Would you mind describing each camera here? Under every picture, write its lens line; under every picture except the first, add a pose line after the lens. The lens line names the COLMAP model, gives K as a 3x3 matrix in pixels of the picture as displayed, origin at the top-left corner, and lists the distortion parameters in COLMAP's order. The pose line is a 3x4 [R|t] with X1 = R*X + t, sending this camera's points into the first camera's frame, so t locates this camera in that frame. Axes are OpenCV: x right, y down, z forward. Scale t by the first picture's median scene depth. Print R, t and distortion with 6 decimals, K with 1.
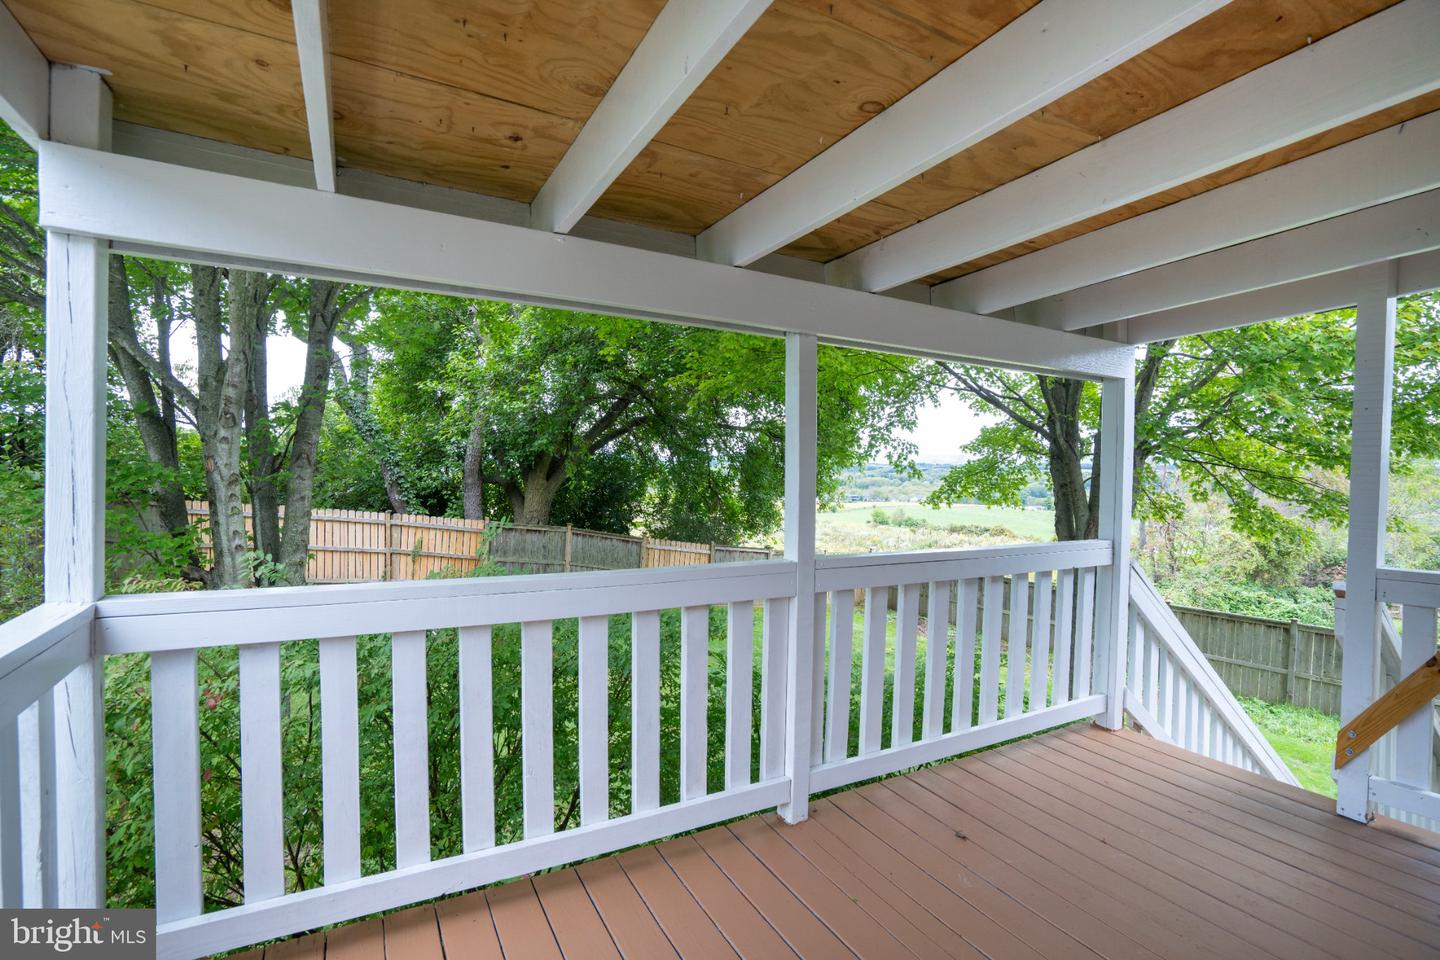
lens RADIAL K [[658.5, 0, 720.4], [0, 658.5, 486.9], [0, 0, 1]] dist [-0.036518, 0.005104]
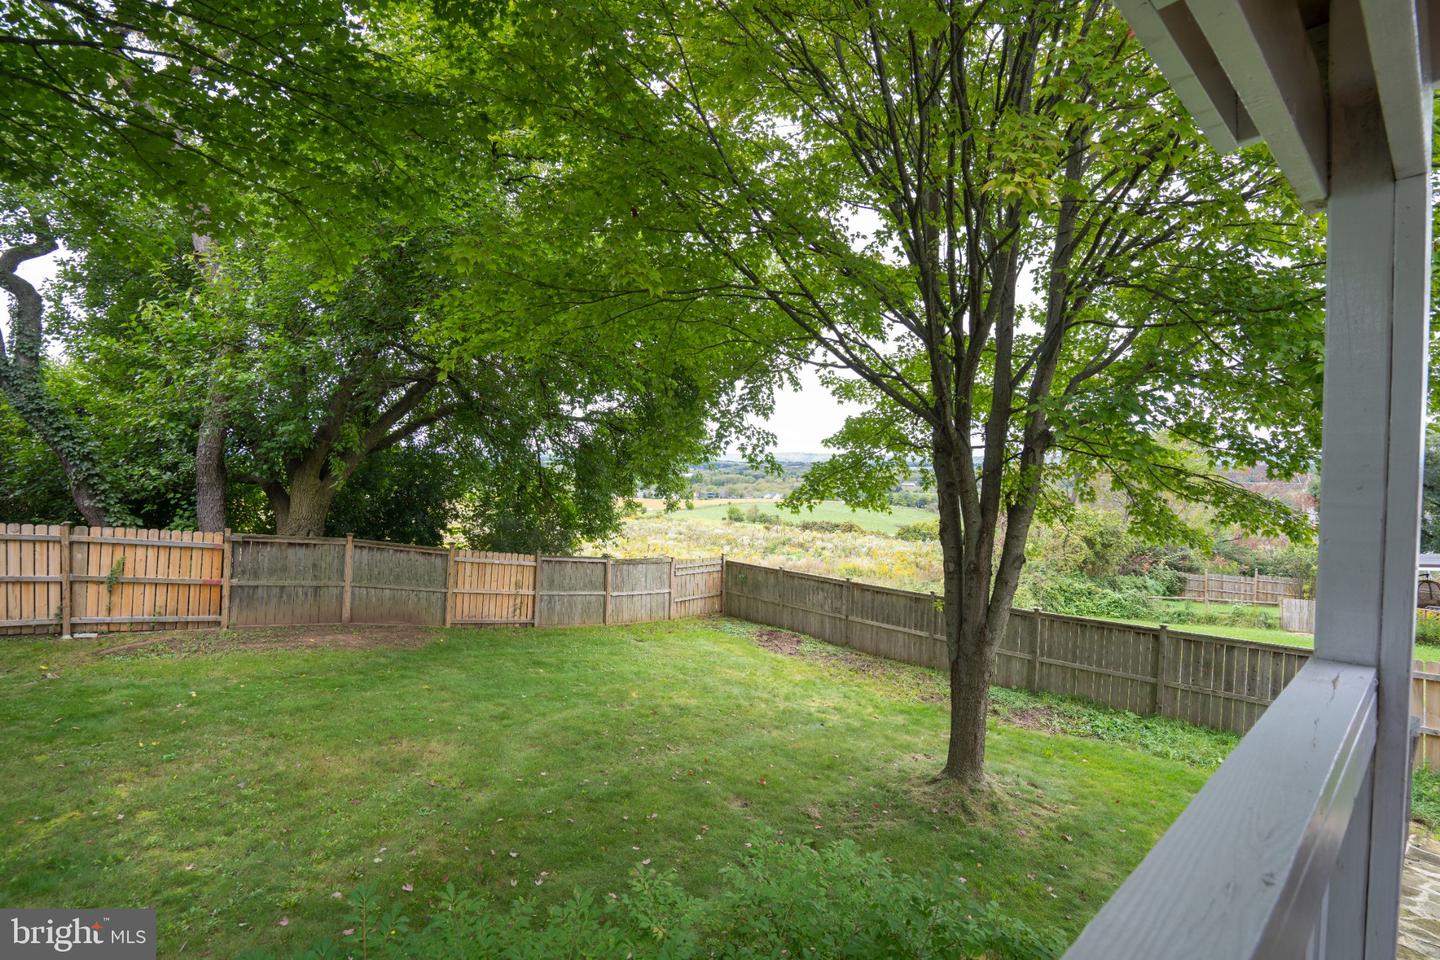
lens RADIAL K [[658.5, 0, 719.9], [0, 658.5, 479.2], [0, 0, 1]] dist [-0.036518, 0.005104]
pose [[0.976984, -0.002628, 0.213295, 0.040827], [0.004236, 0.999966, -0.007085, -0.002918], [-0.213269, 0.007825, 0.976962, 0.150788]]
